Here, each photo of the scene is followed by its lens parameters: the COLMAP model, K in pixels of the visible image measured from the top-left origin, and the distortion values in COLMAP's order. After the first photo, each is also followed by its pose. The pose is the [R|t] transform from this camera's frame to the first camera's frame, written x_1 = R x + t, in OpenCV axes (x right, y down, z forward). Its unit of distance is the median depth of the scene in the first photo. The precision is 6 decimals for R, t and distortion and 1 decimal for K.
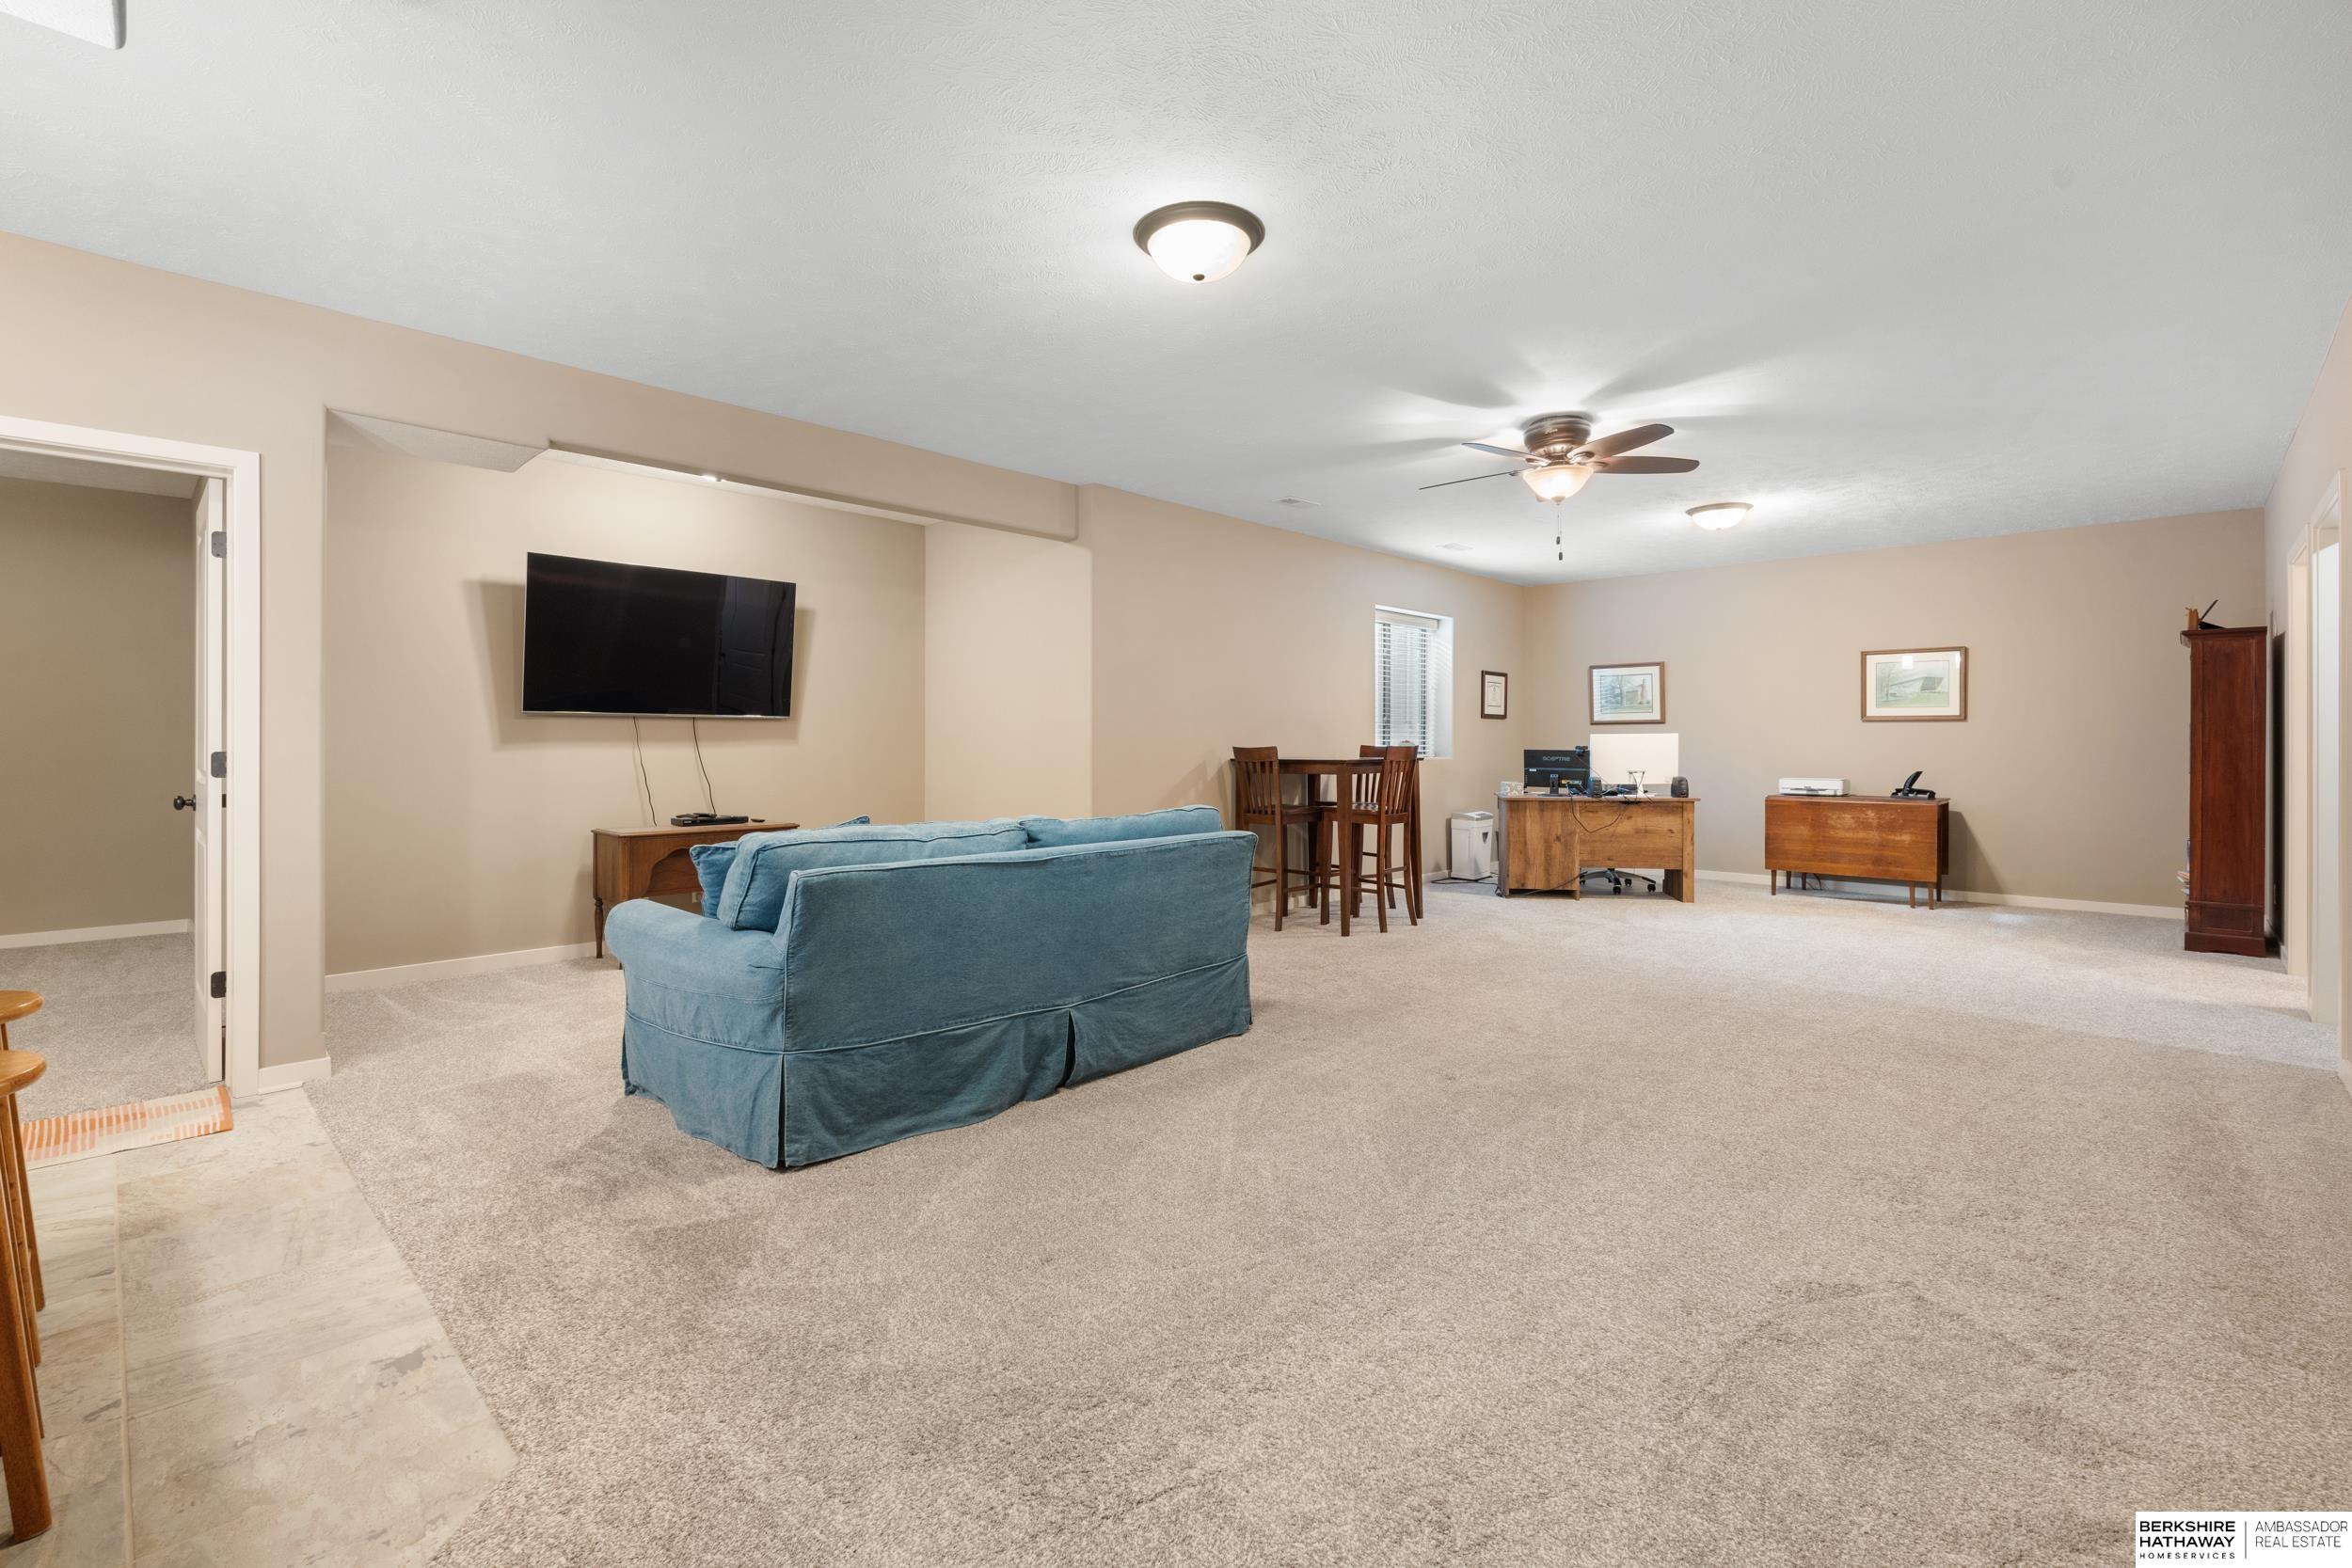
lens RADIAL K [[1042.6, 0, 1177.4], [0, 1042.6, 742.4], [0, 0, 1]] dist [-0.000076, -0.000269]
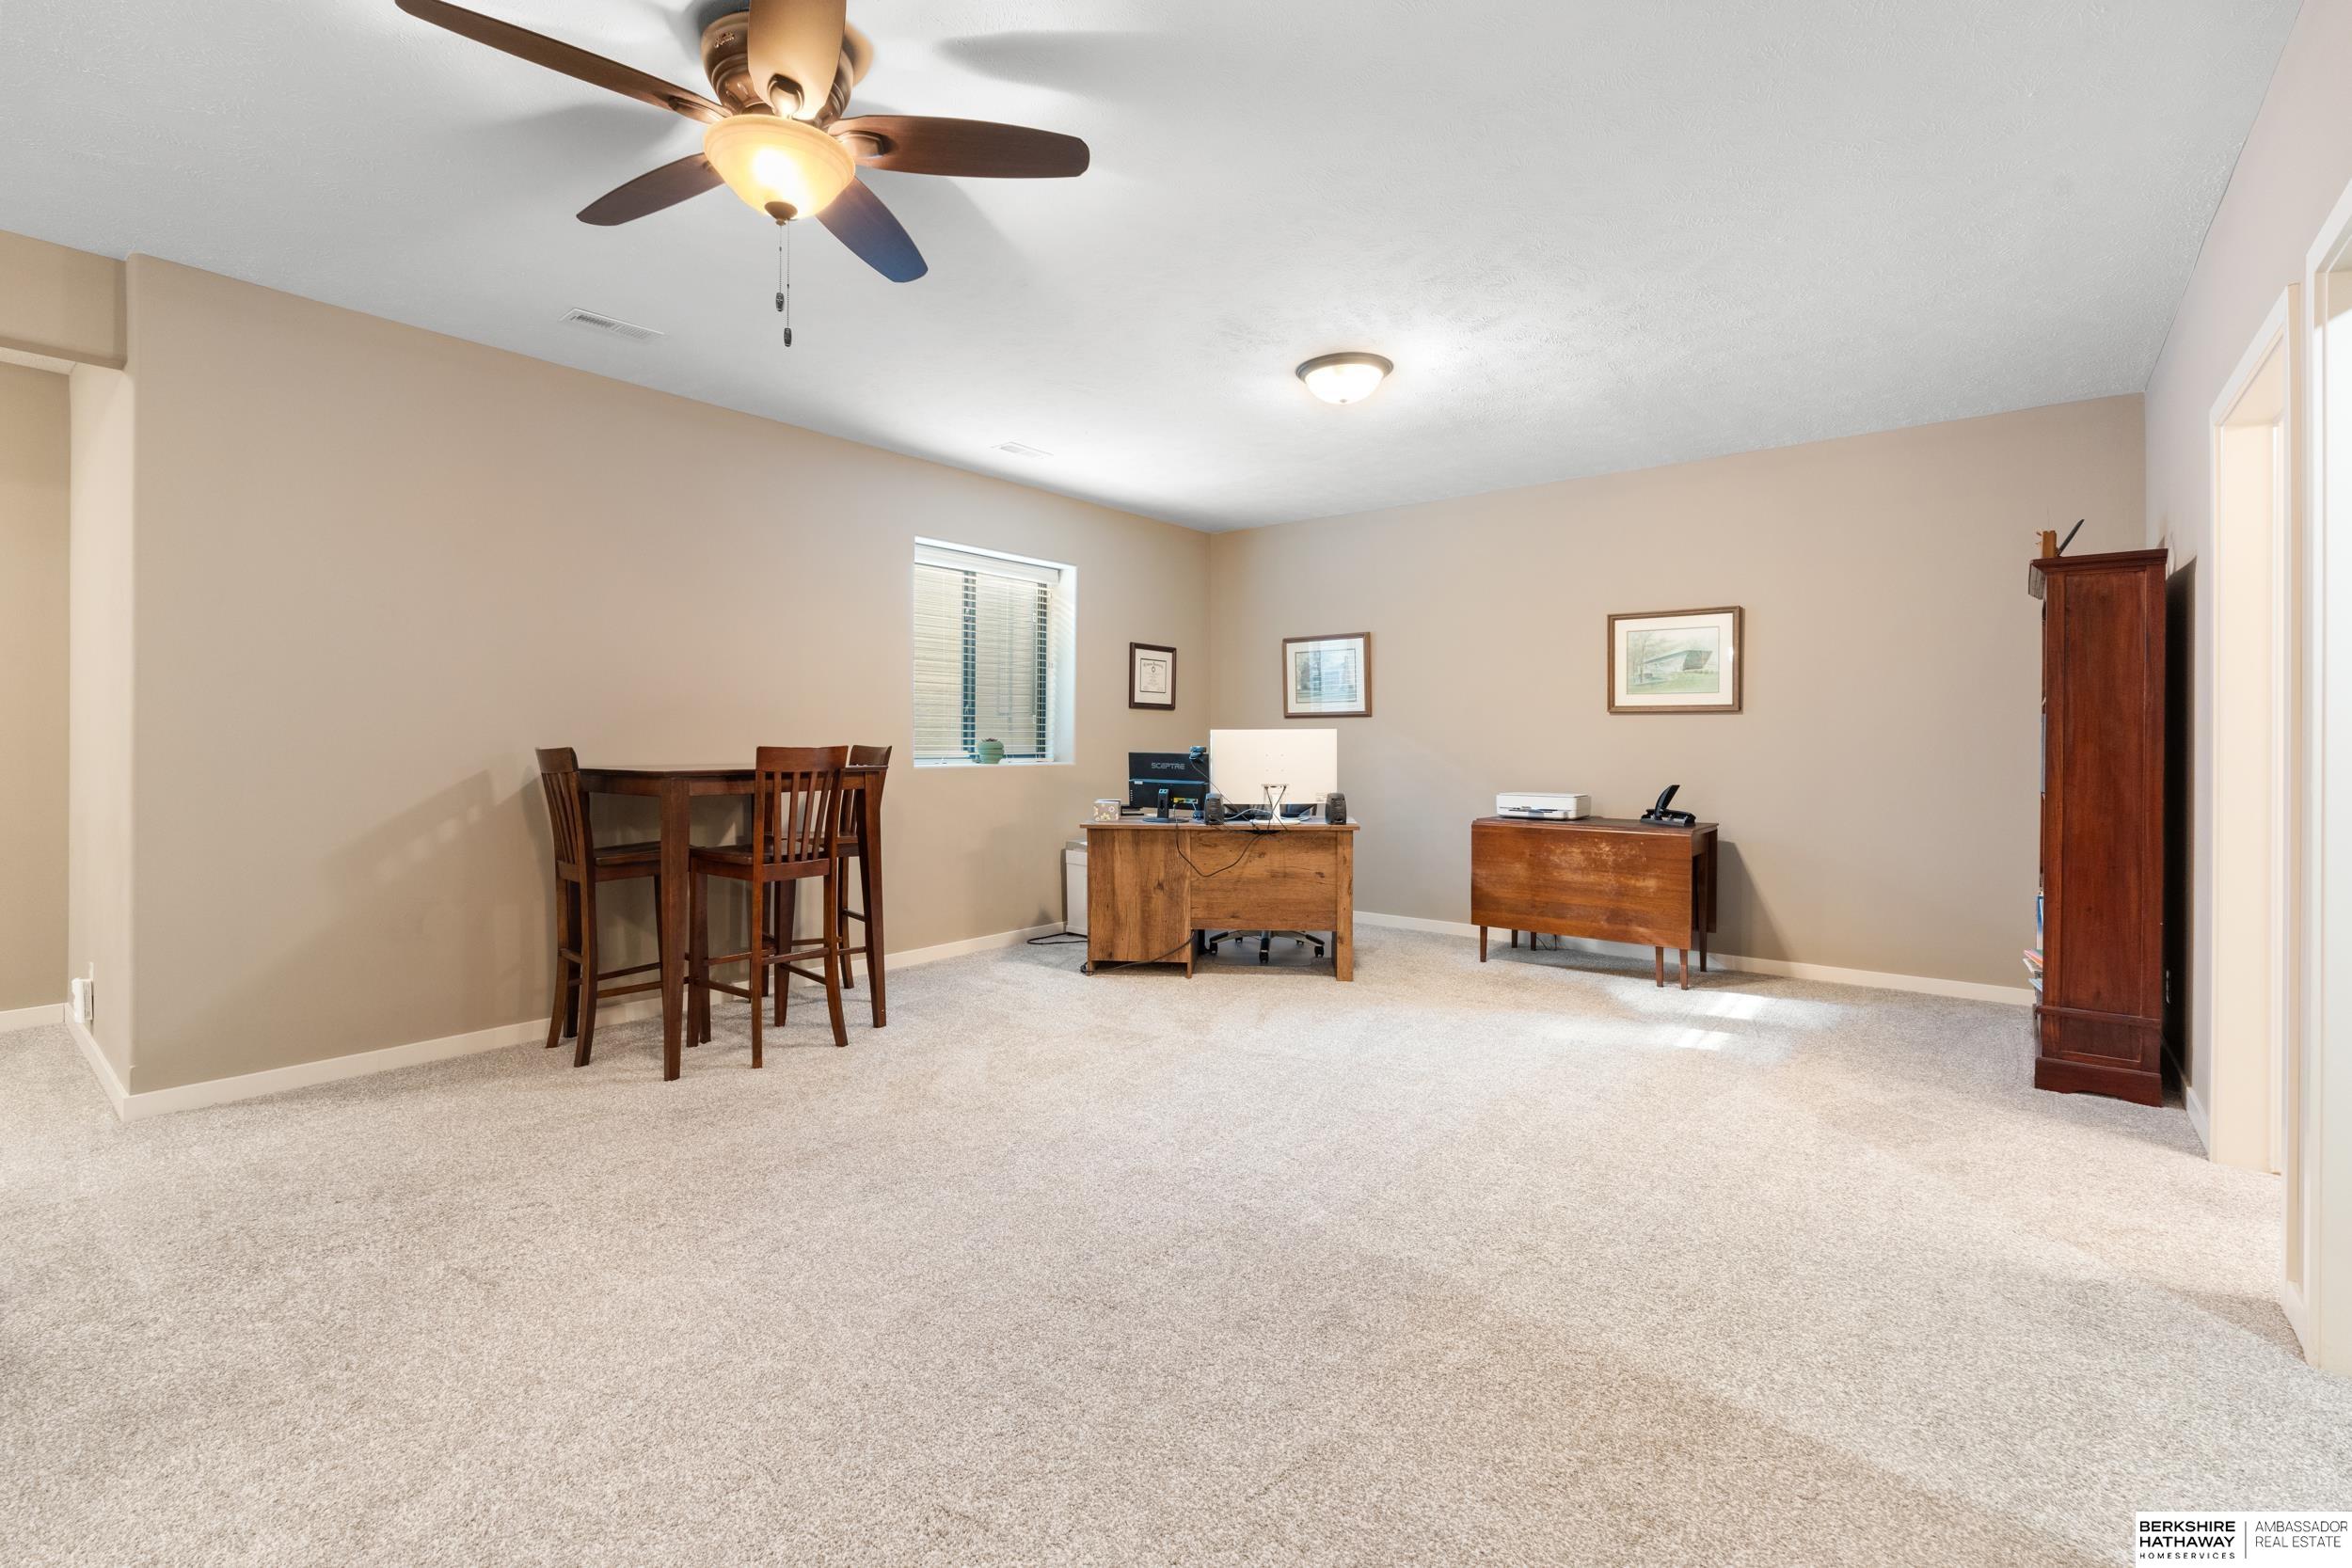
lens RADIAL K [[1041.7, 0, 1171.0], [0, 1041.7, 740.7], [0, 0, 1]] dist [-0.001756, -0.000020]
pose [[0.996437, 0.003024, 0.084281, 0.316730], [-0.002987, 0.999995, -0.000571, -0.000325], [-0.084283, 0.000317, 0.996442, 0.336399]]
